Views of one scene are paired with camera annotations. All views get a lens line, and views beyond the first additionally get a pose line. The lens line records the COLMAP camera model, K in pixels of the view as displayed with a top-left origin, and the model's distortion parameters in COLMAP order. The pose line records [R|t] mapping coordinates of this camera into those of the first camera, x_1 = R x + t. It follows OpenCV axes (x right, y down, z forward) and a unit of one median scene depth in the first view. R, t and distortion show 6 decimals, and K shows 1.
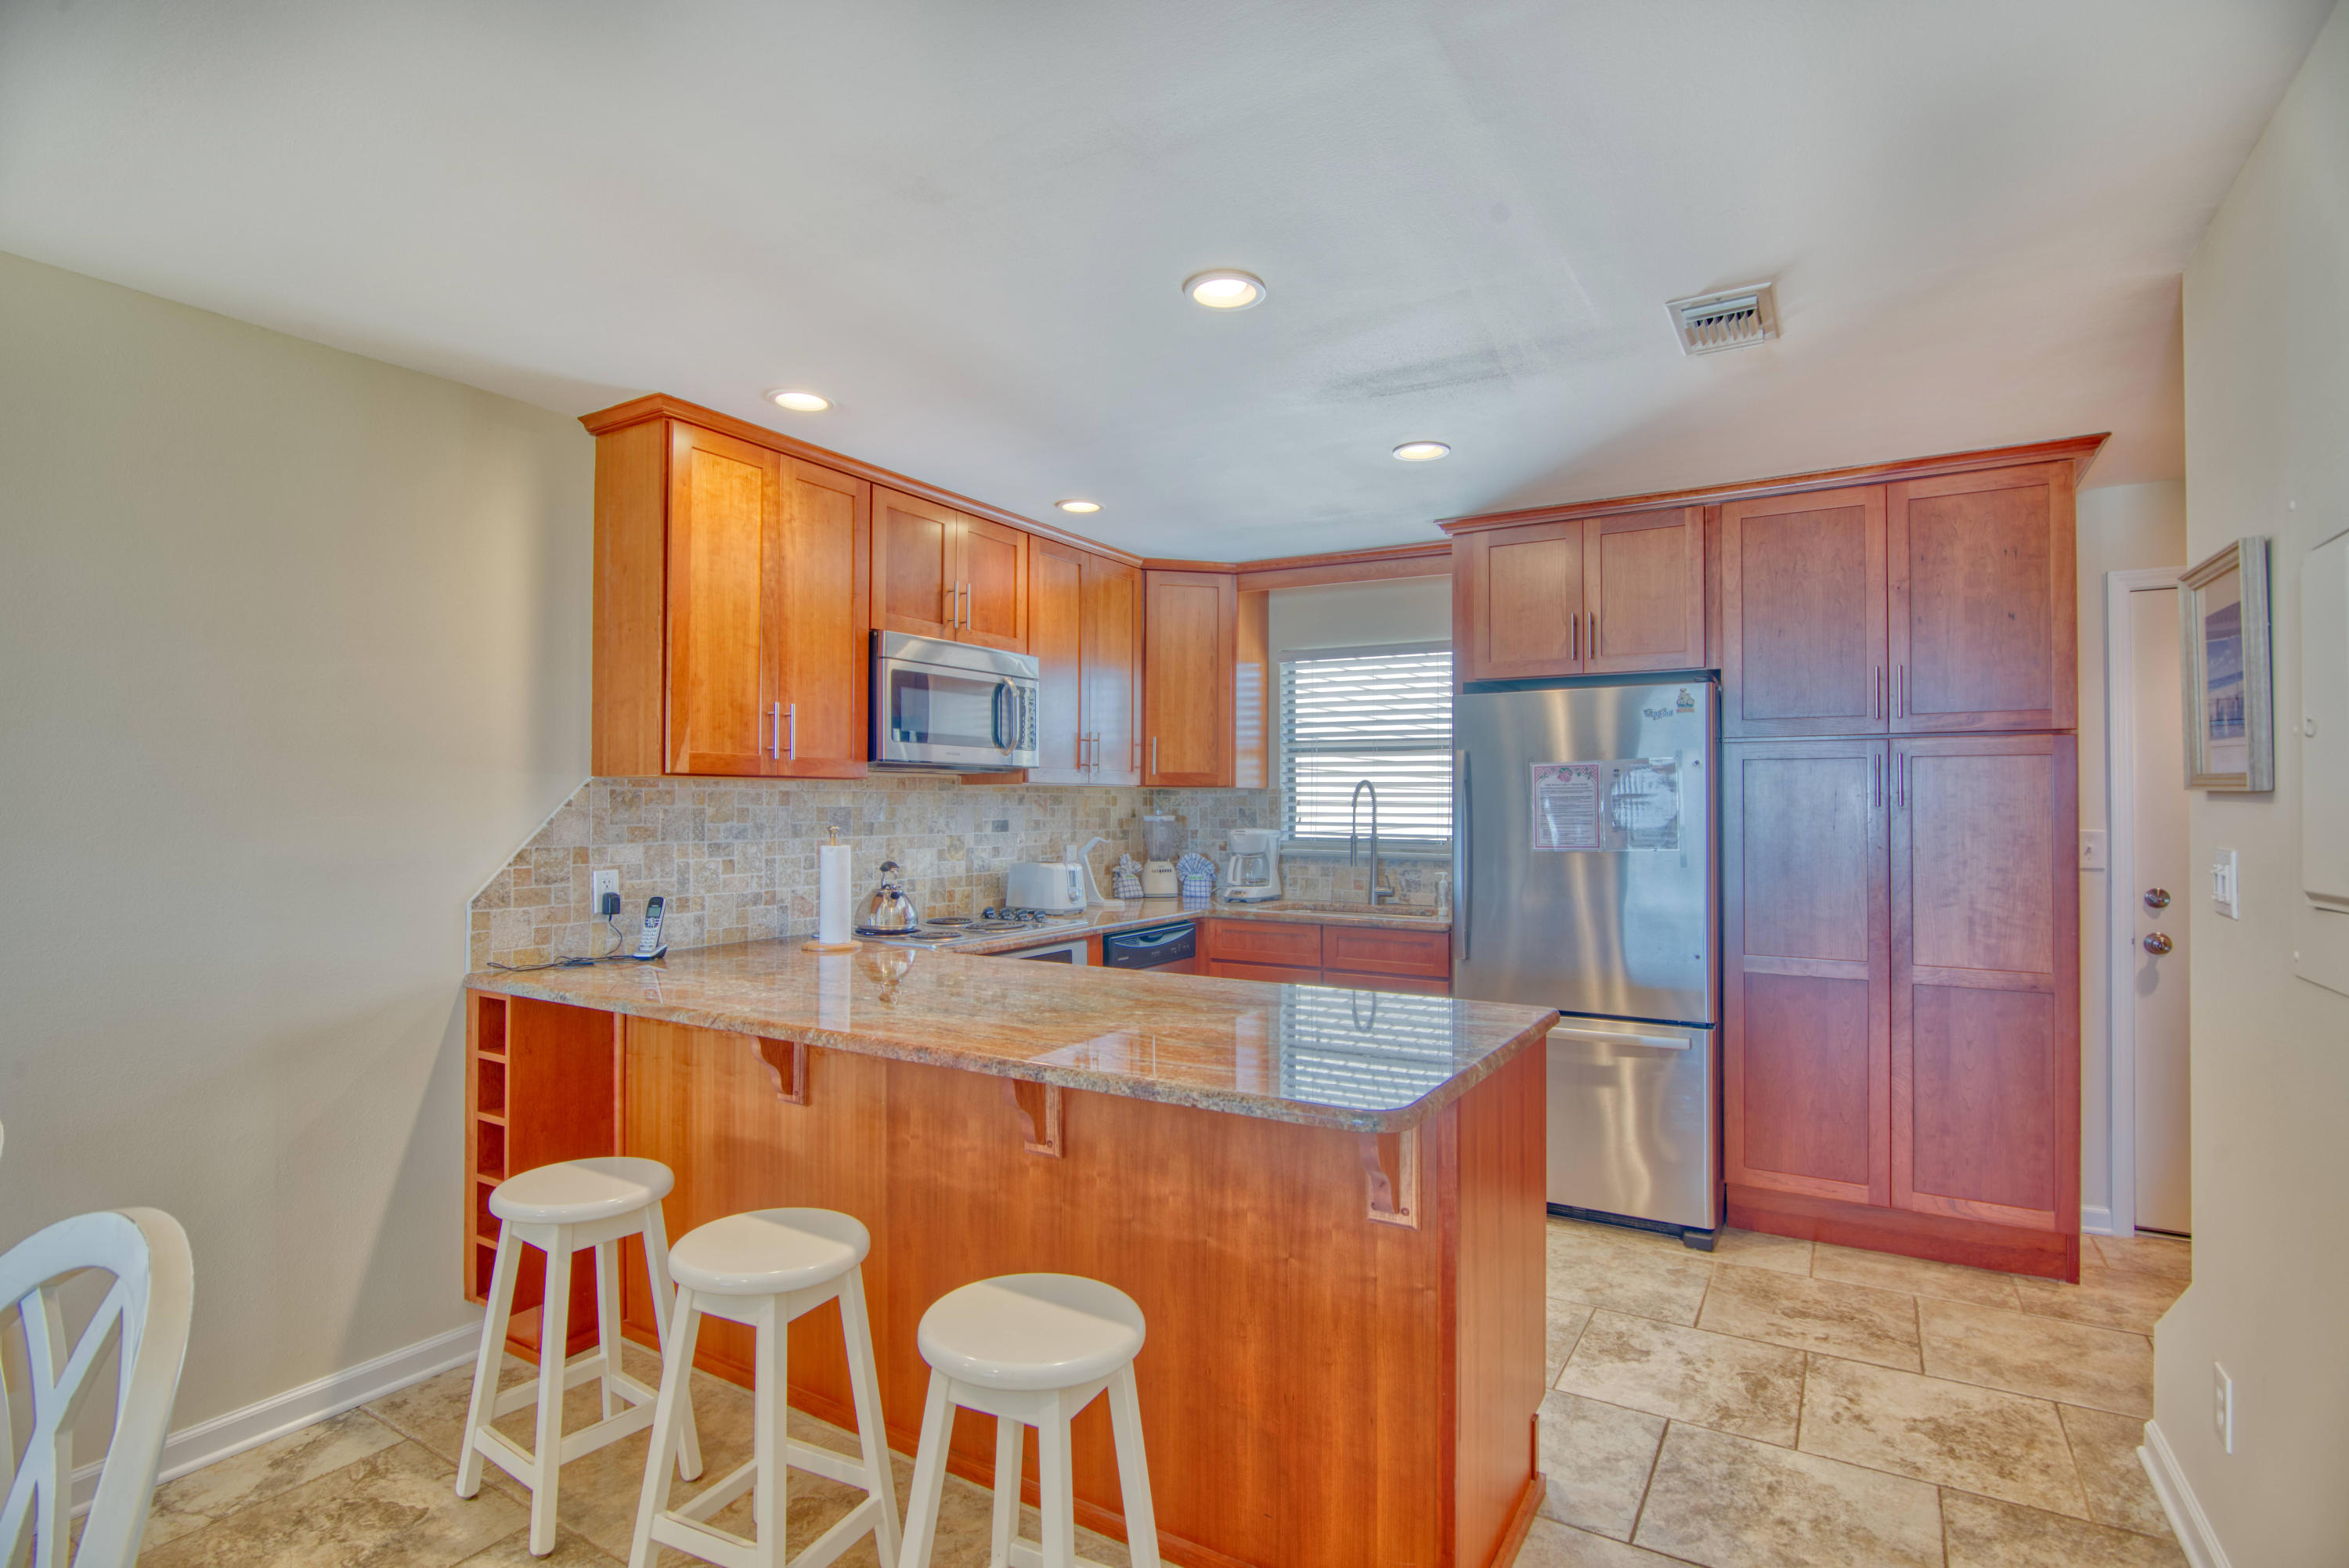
lens RADIAL K [[1150.8, 0, 1175.4], [0, 1150.8, 789.7], [0, 0, 1]] dist [-0.016470, -0.000970]
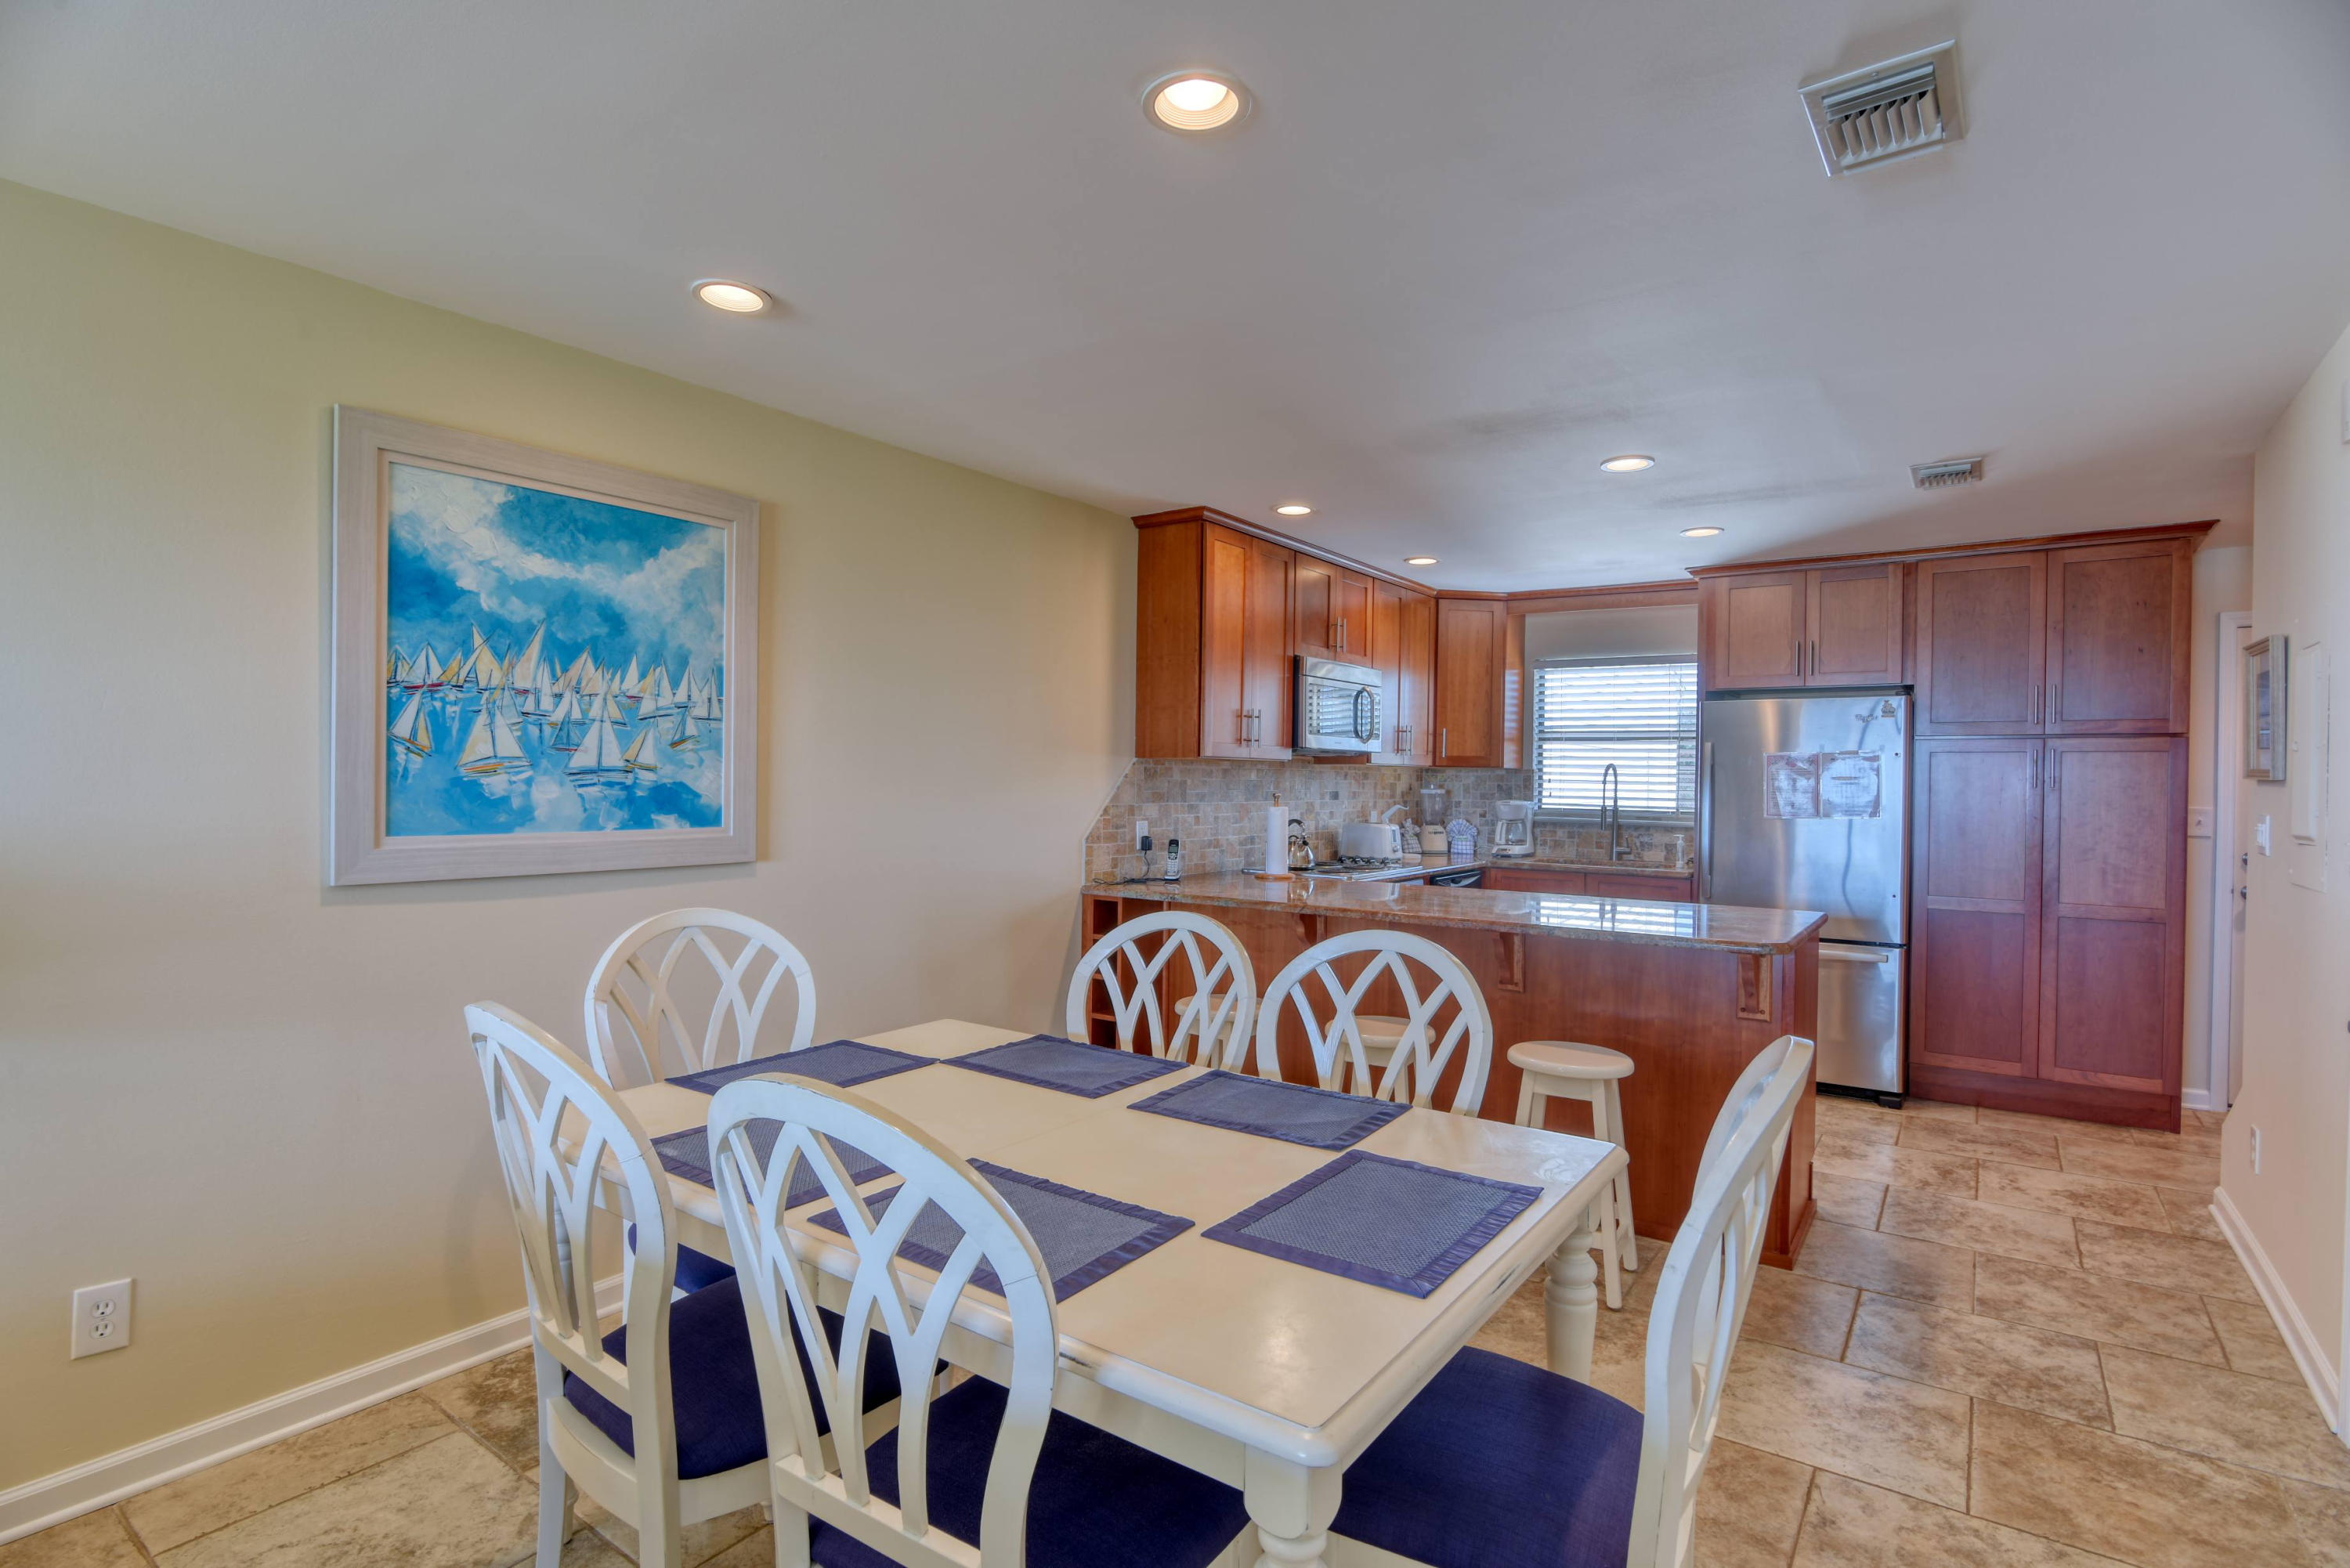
lens RADIAL K [[1151.4, 0, 1175.9], [0, 1151.4, 789.8], [0, 0, 1]] dist [-0.016470, -0.000970]
pose [[0.996778, 0.011168, -0.079426, -0.302817], [-0.009487, 0.999724, 0.021513, -0.002671], [0.079644, -0.020691, 0.996609, -0.443708]]
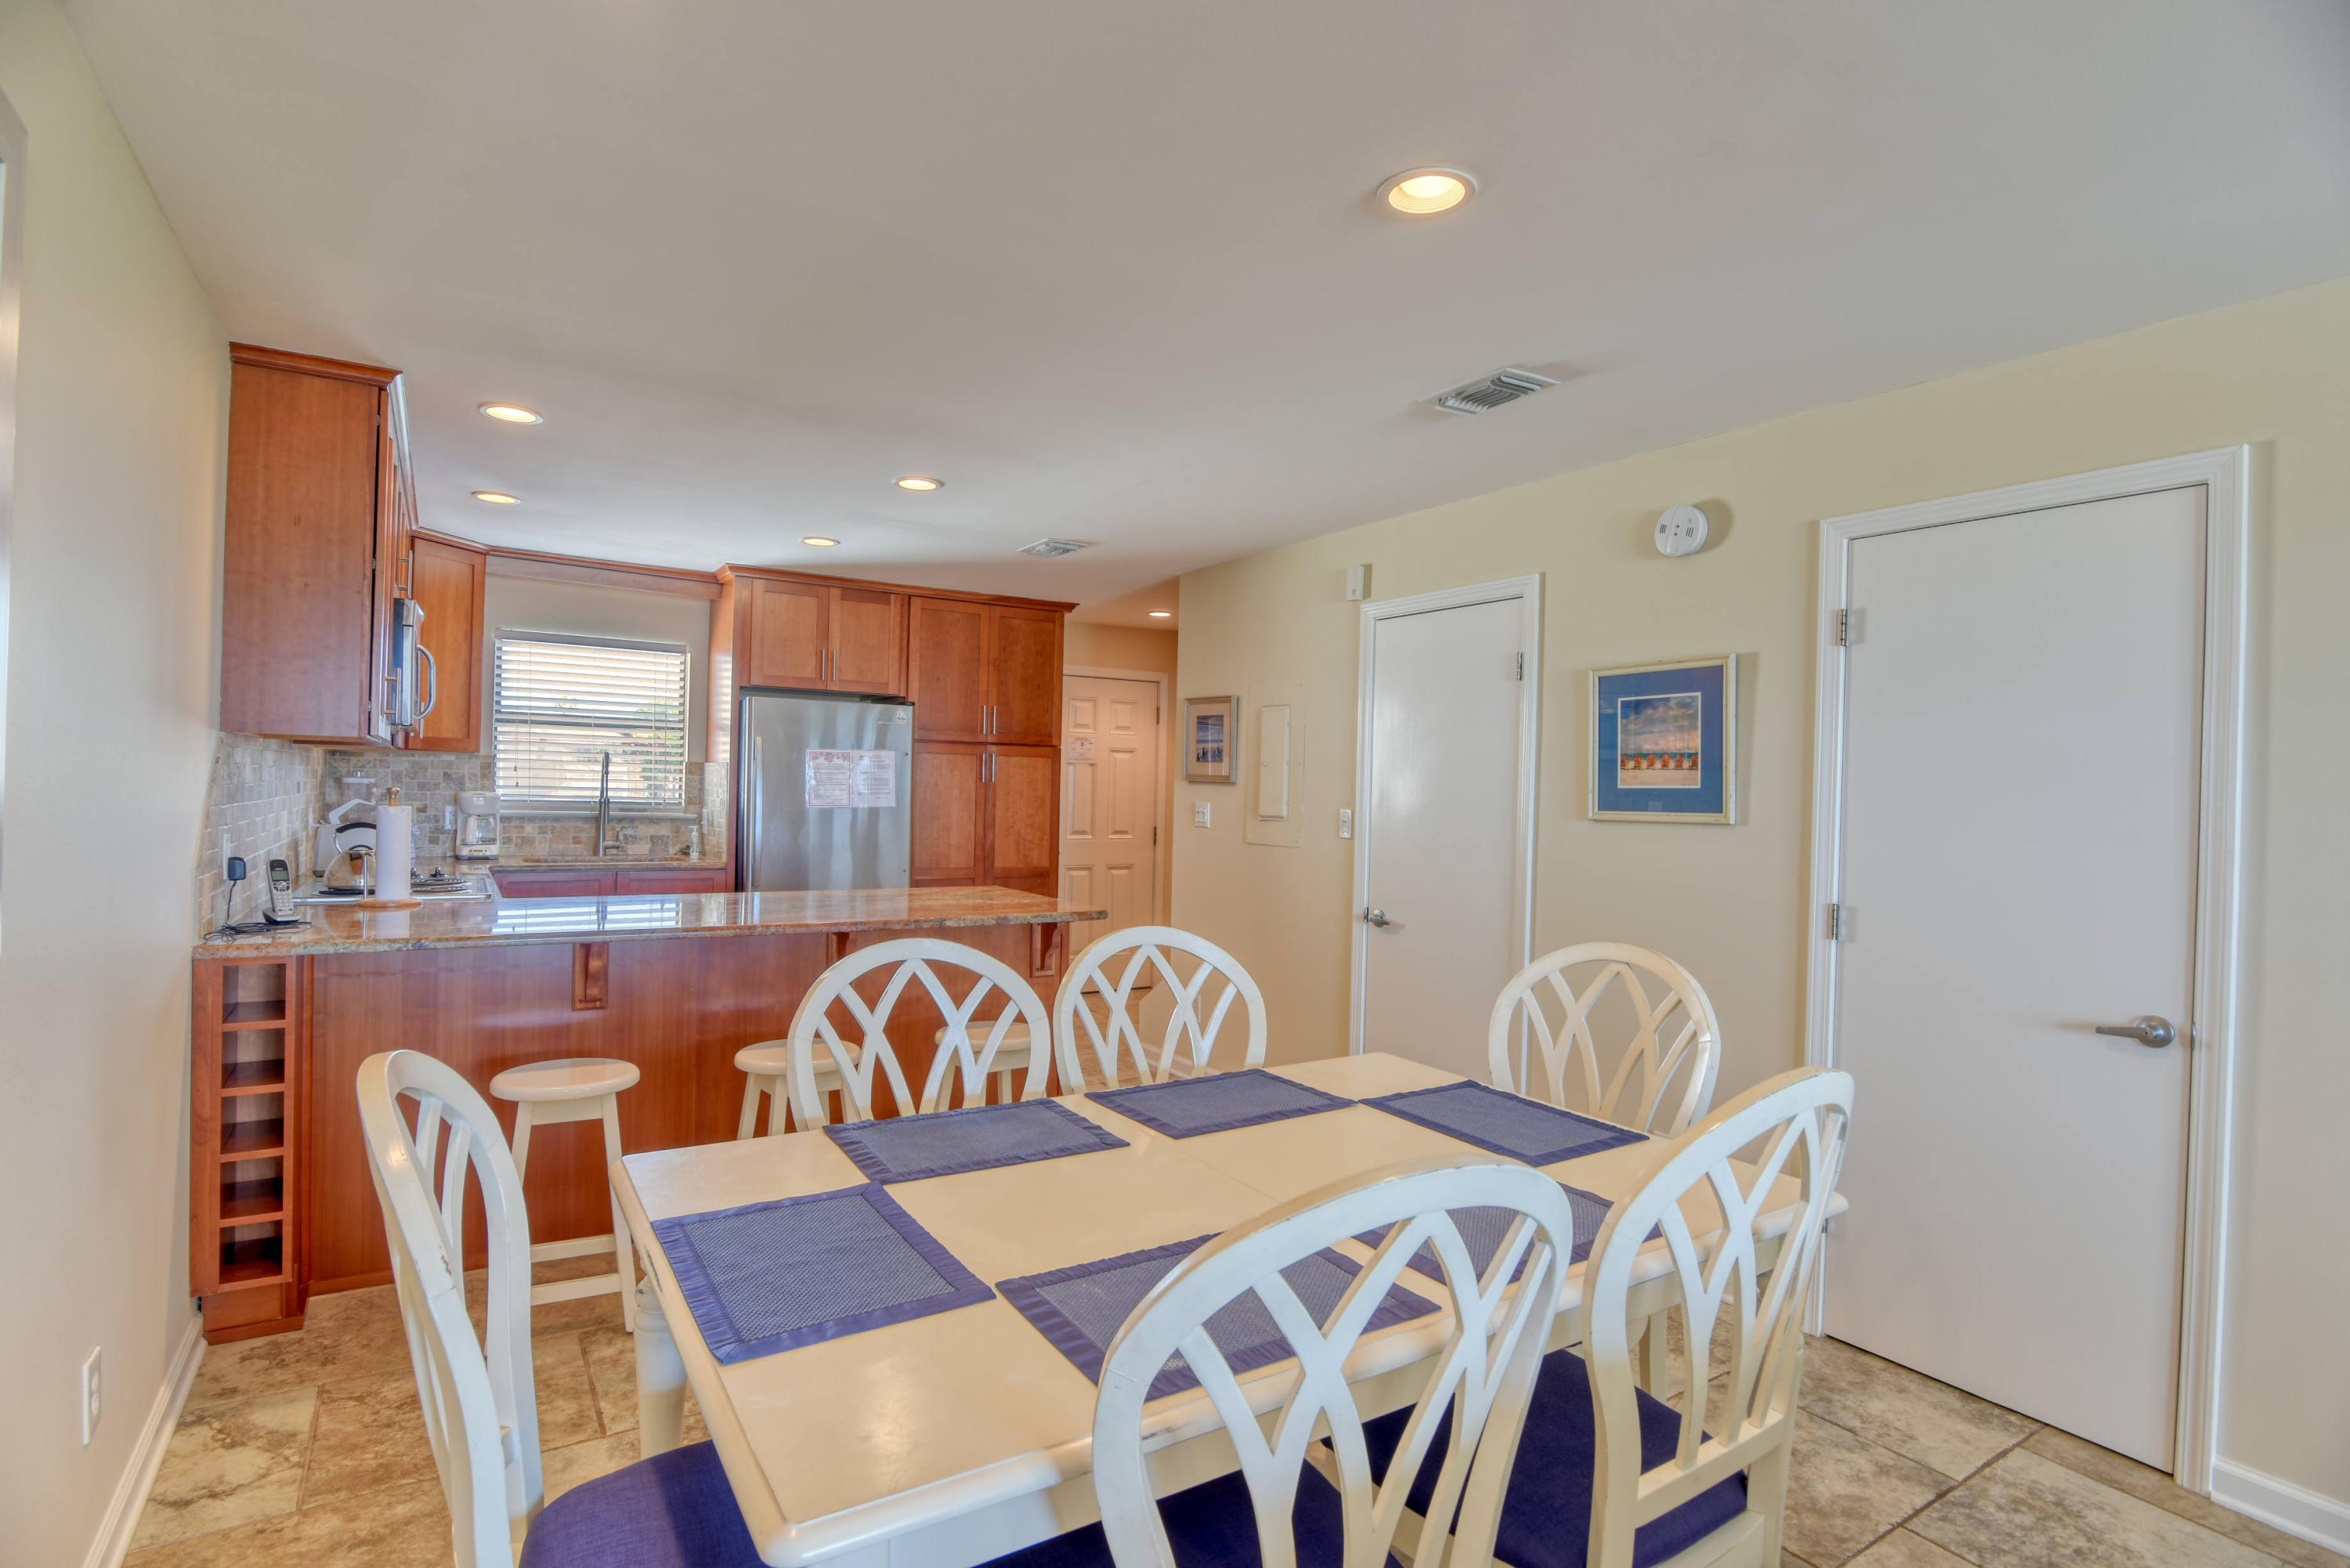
lens RADIAL K [[1151.4, 0, 1175.9], [0, 1151.4, 789.8], [0, 0, 1]] dist [-0.016470, -0.000970]
pose [[0.443180, 0.006959, 0.896406, -0.893129], [-0.034210, 0.999373, 0.009155, -0.000307], [-0.895780, -0.034723, 0.443140, -0.089055]]
